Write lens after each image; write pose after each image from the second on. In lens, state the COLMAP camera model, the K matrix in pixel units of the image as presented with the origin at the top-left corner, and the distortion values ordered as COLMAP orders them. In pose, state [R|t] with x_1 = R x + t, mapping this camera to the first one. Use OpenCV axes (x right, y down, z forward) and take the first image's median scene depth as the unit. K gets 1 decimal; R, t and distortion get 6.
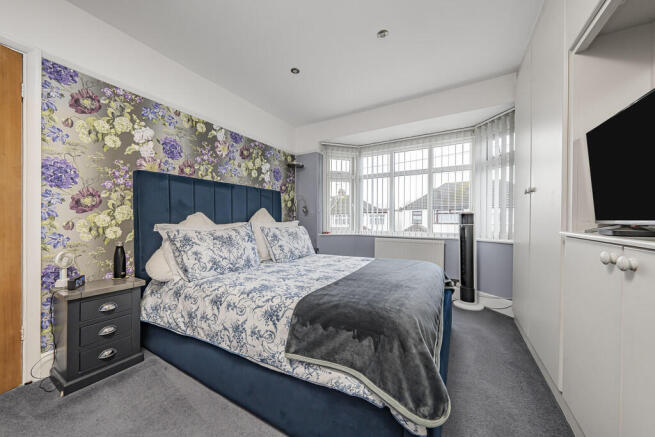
lens RADIAL K [[230.3, 0, 329.2], [0, 230.3, 222.7], [0, 0, 1]] dist [-0.000208, -0.000005]
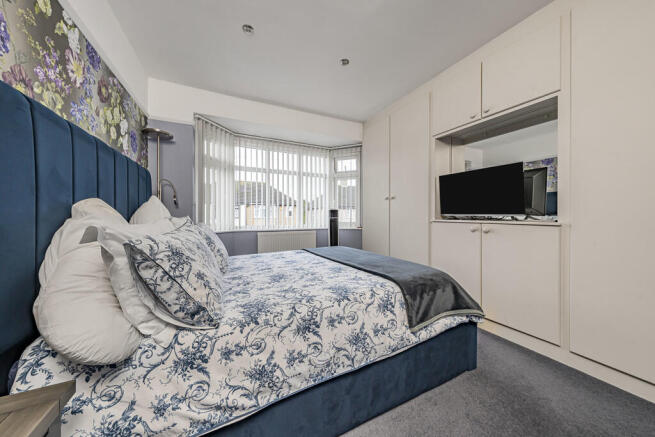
lens RADIAL K [[222.6, 0, 328.1], [0, 222.6, 215.2], [0, 0, 1]] dist [-0.000609, -0.000024]
pose [[0.552878, -0.003941, 0.833253, -0.800149], [0.012379, 0.999917, -0.003485, -0.004710], [-0.833170, 0.012242, 0.552882, 0.427079]]
